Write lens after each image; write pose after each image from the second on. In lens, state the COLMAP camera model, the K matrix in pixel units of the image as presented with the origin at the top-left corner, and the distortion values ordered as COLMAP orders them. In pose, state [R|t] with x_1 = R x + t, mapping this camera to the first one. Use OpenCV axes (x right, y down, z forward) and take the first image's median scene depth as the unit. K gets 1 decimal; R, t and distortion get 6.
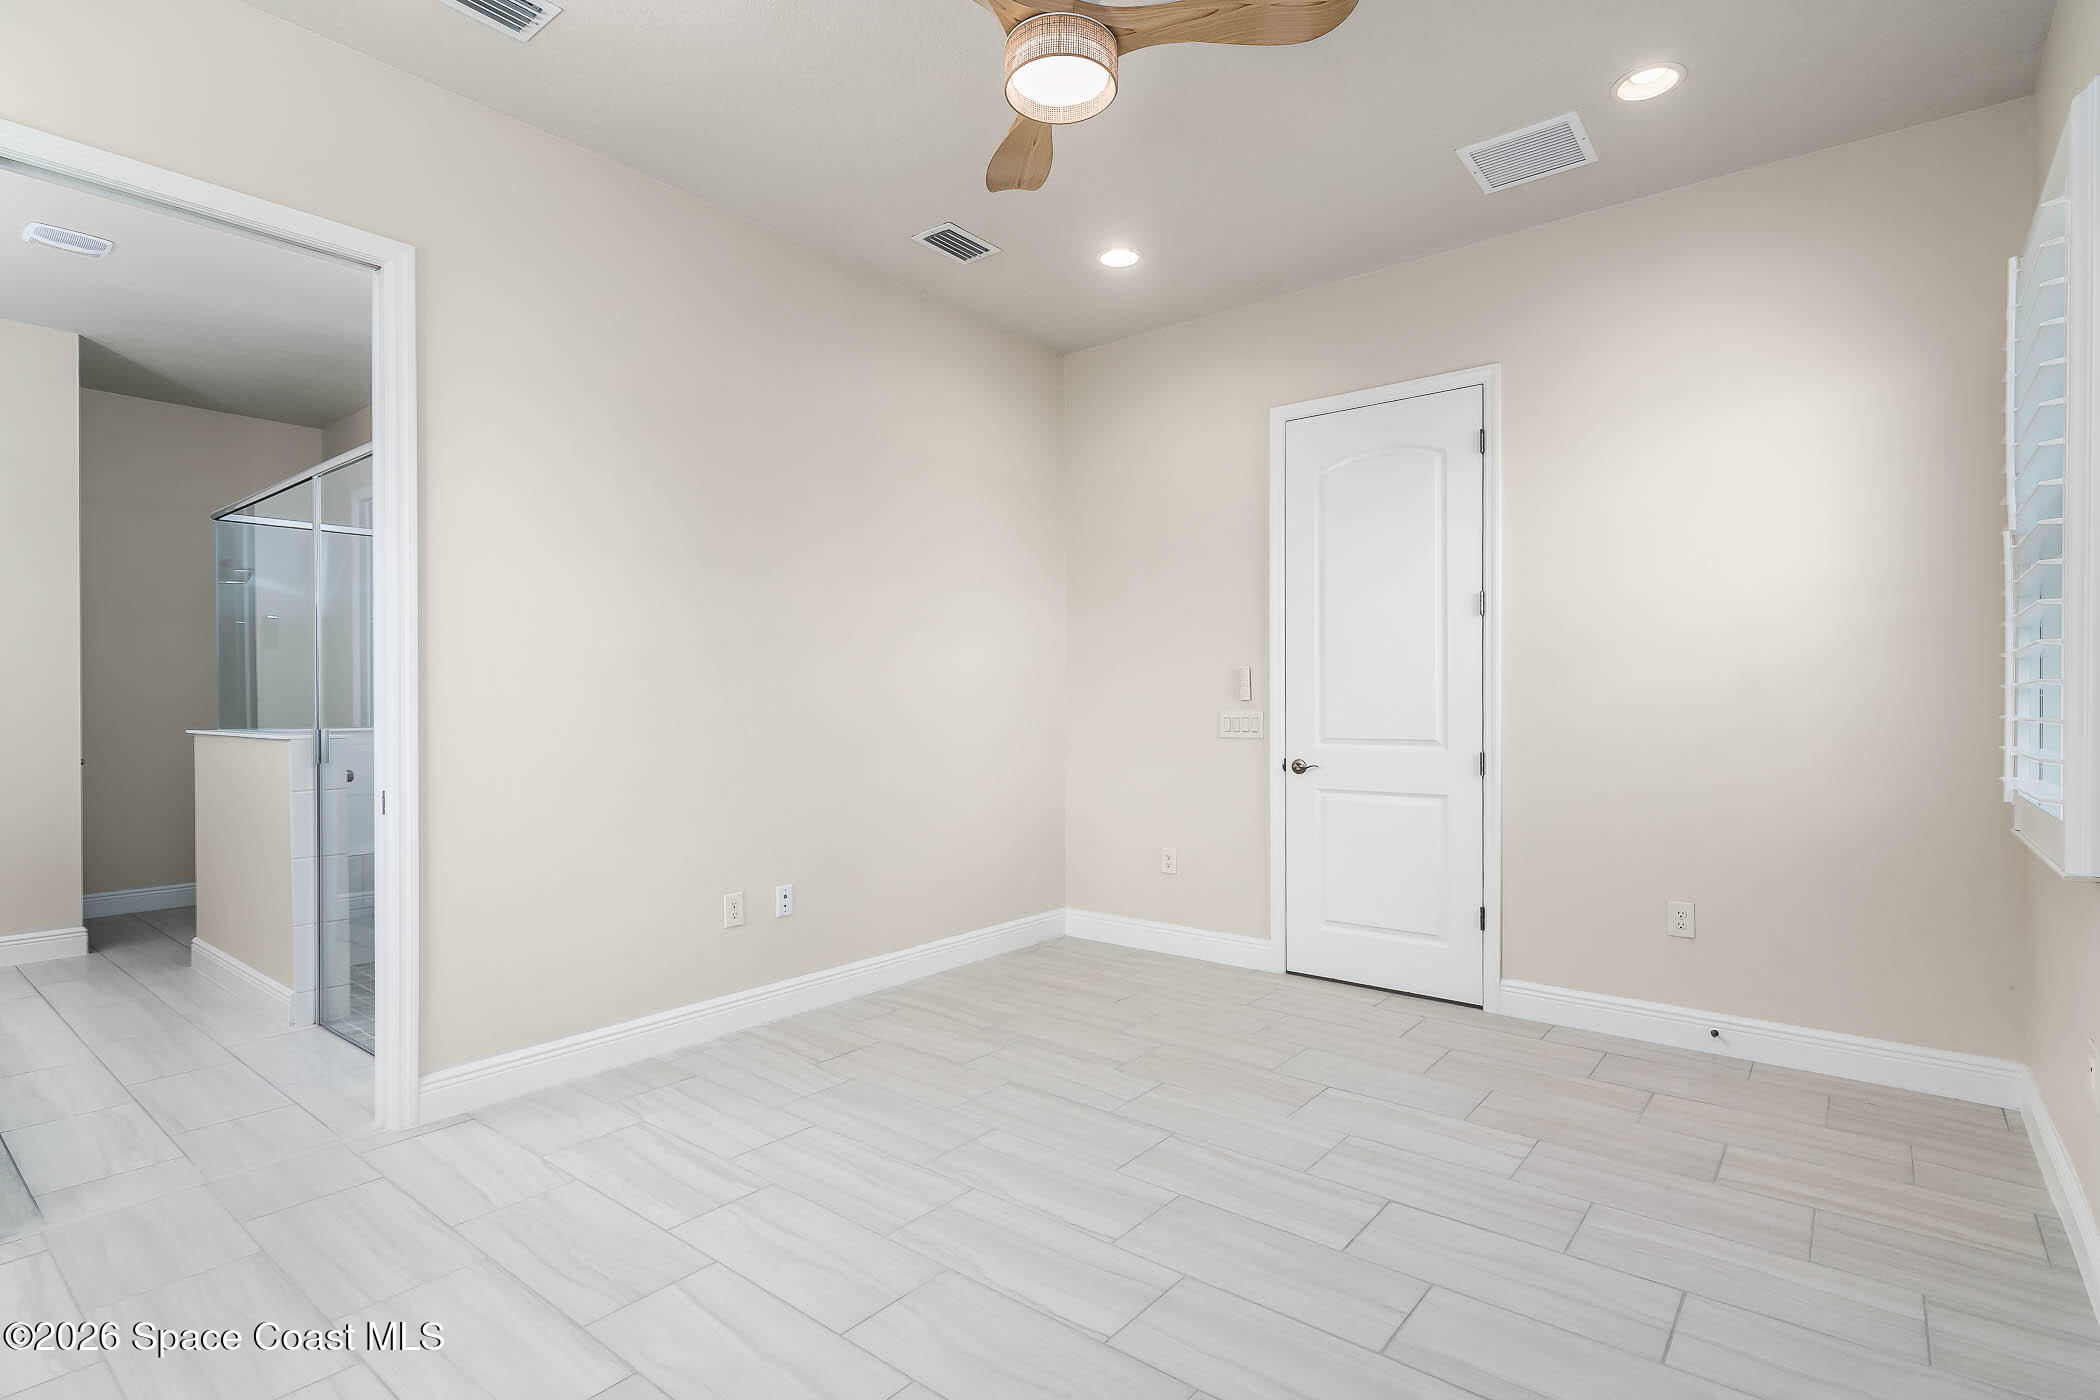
lens RADIAL K [[1019.4, 0, 1050.0], [0, 1019.4, 700.0], [0, 0, 1]] dist [0.000238, 0.000026]
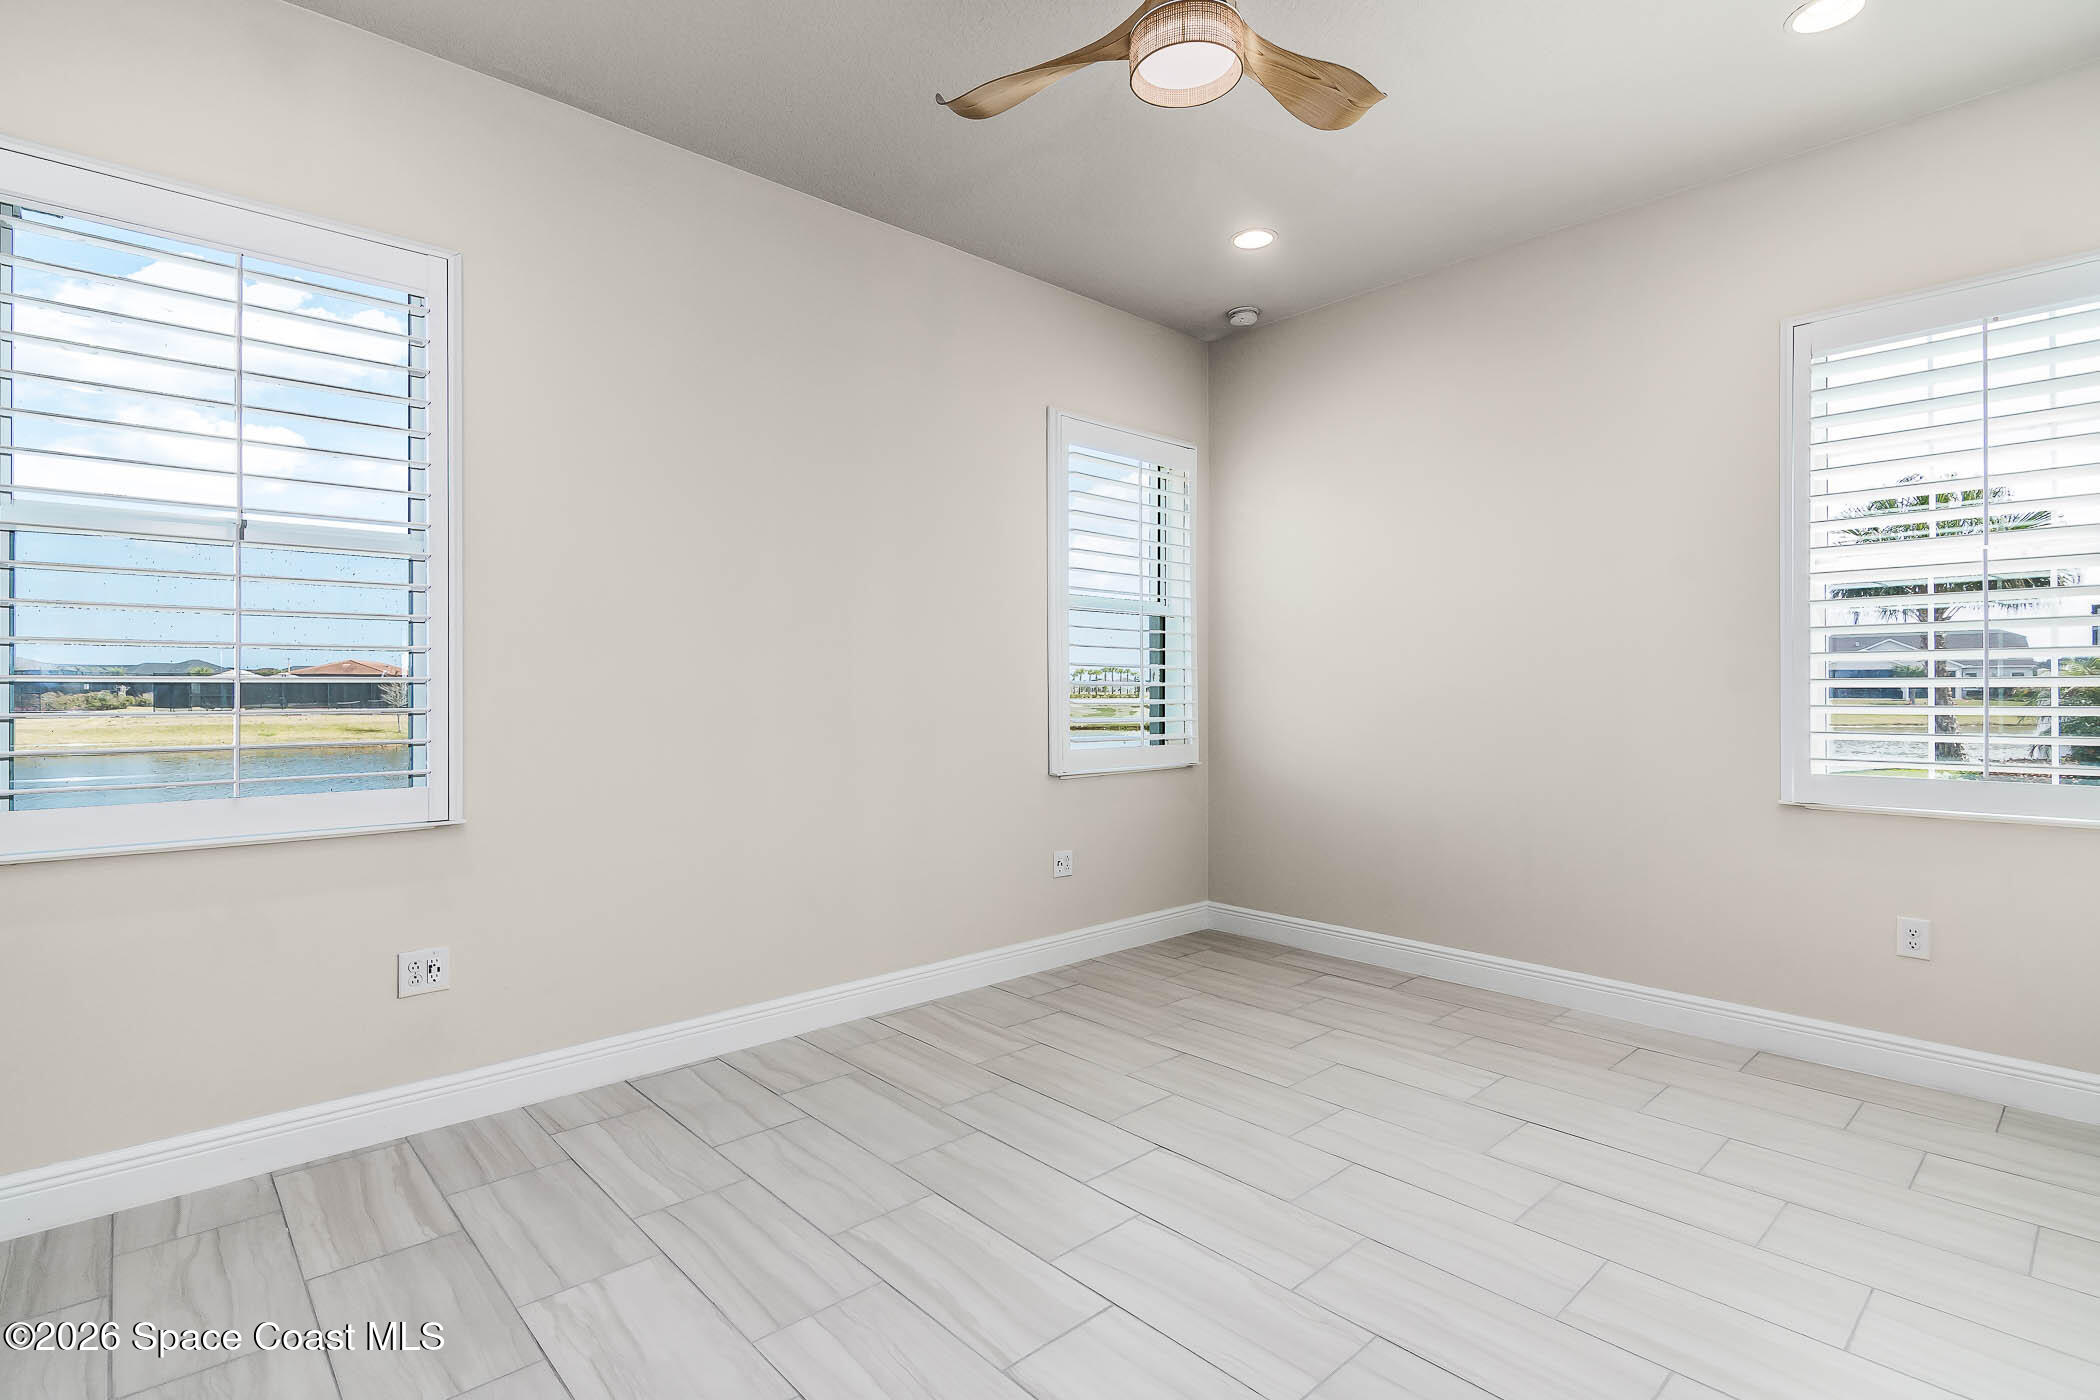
lens RADIAL K [[1021.3, 0, 1050.0], [0, 1021.3, 700.0], [0, 0, 1]] dist [0.016812, -0.000098]
pose [[-0.987668, 0.000916, 0.156561, -0.008185], [0.002846, 0.999923, 0.012106, -0.006292], [-0.156538, 0.012402, -0.987594, 1.329054]]
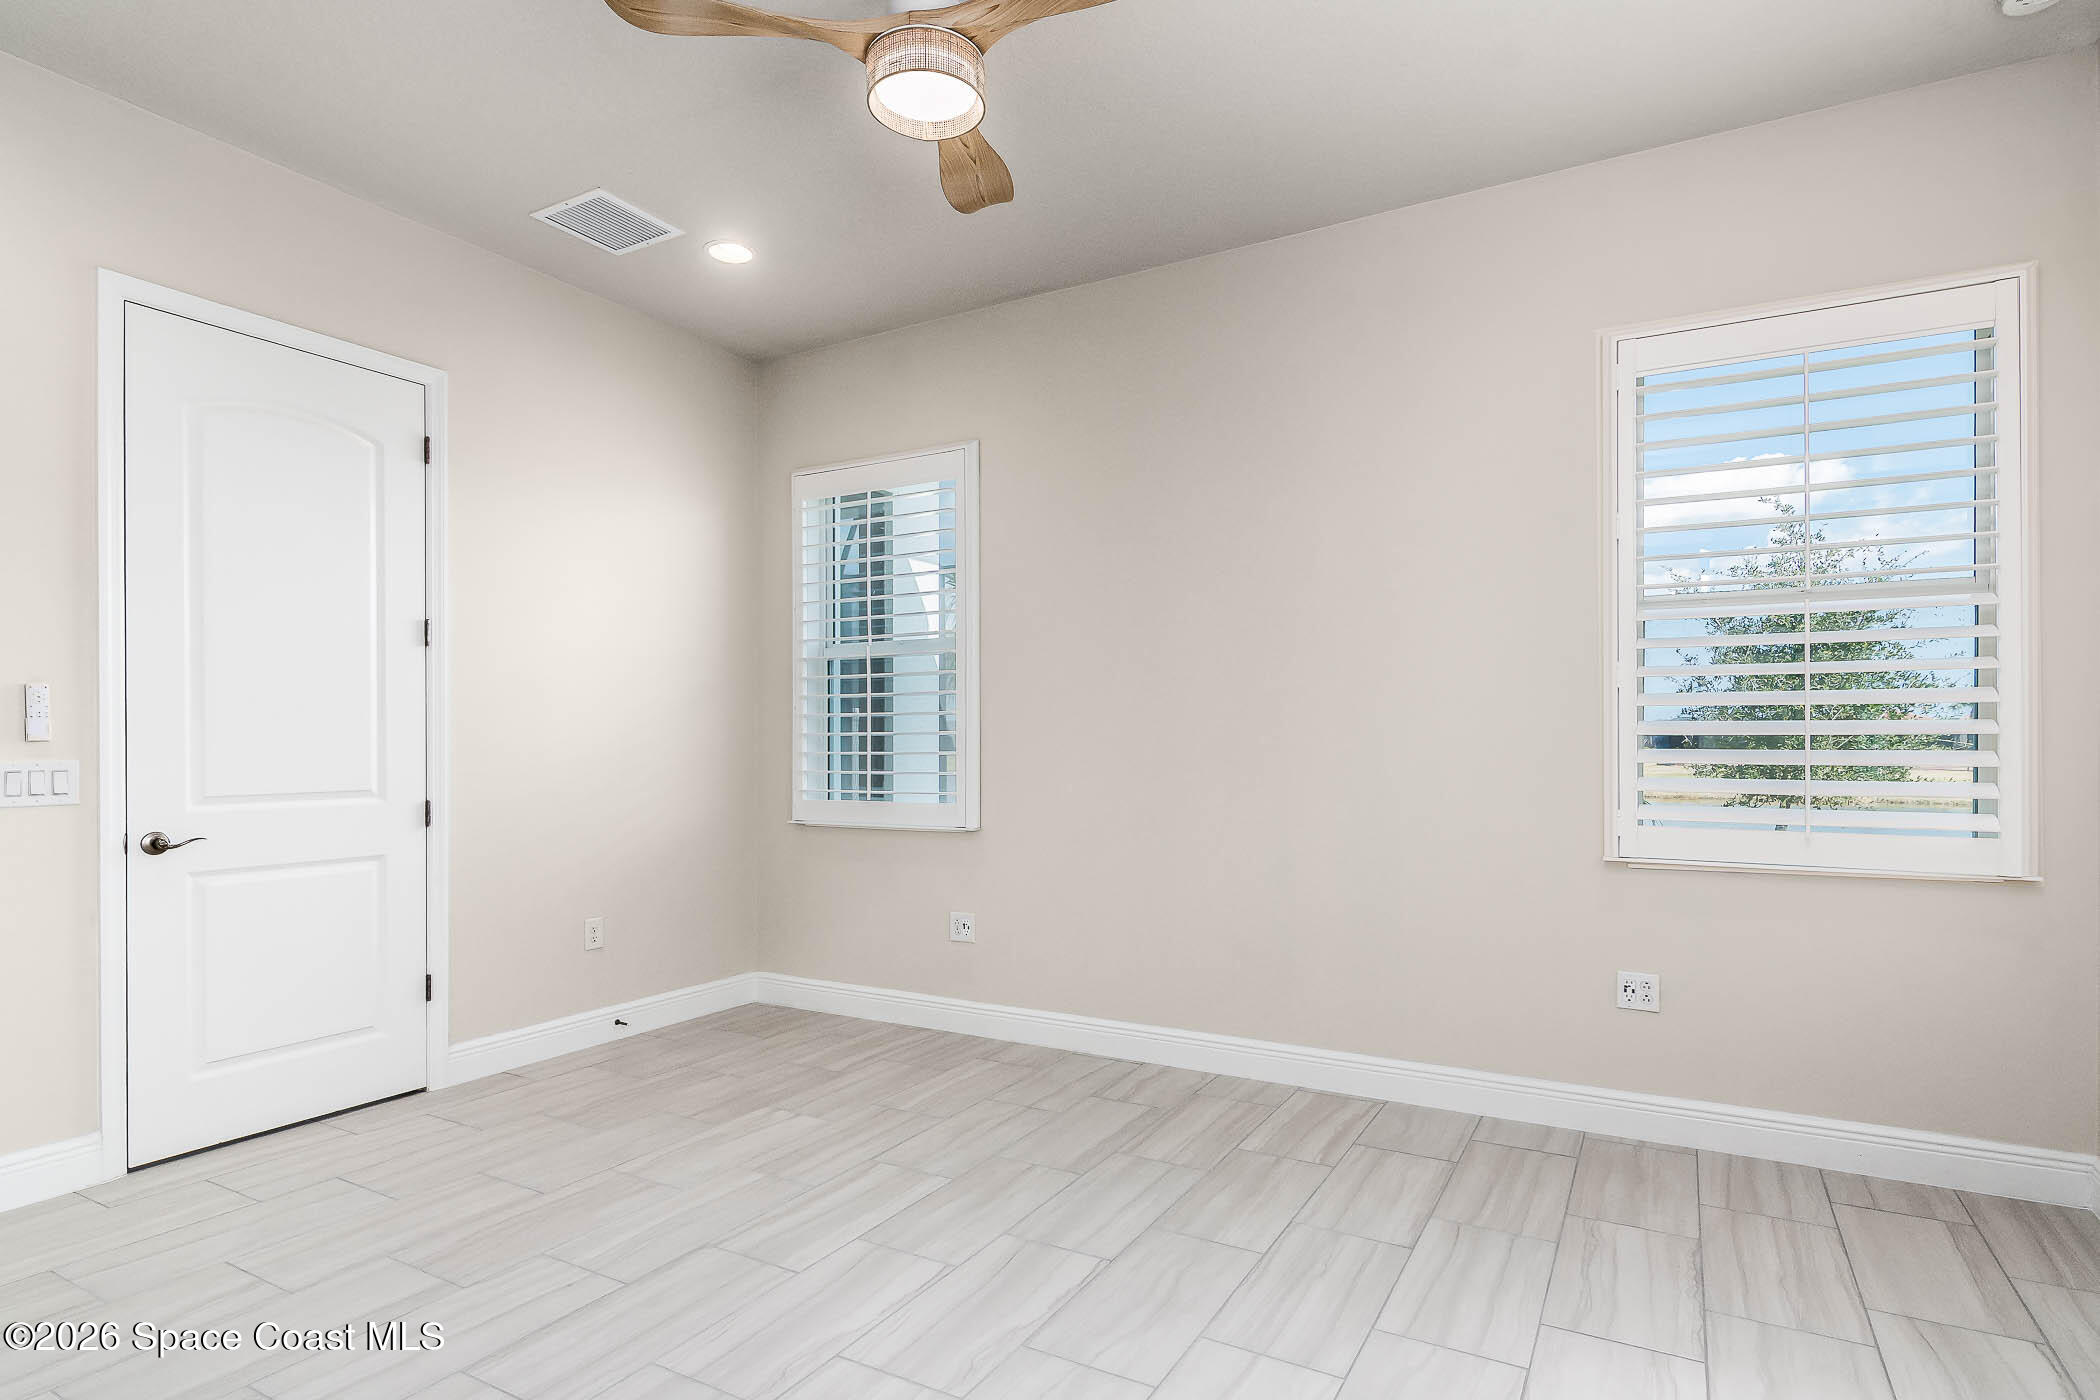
lens RADIAL K [[1088.7, 0, 1046.8], [0, 1088.7, 734.9], [0, 0, 1]] dist [-0.003774, -0.000976]
pose [[-0.152664, 0.007251, 0.988252, -0.678364], [0.000701, 0.999974, -0.007228, 0.001728], [-0.988278, -0.000411, -0.152665, 0.698945]]
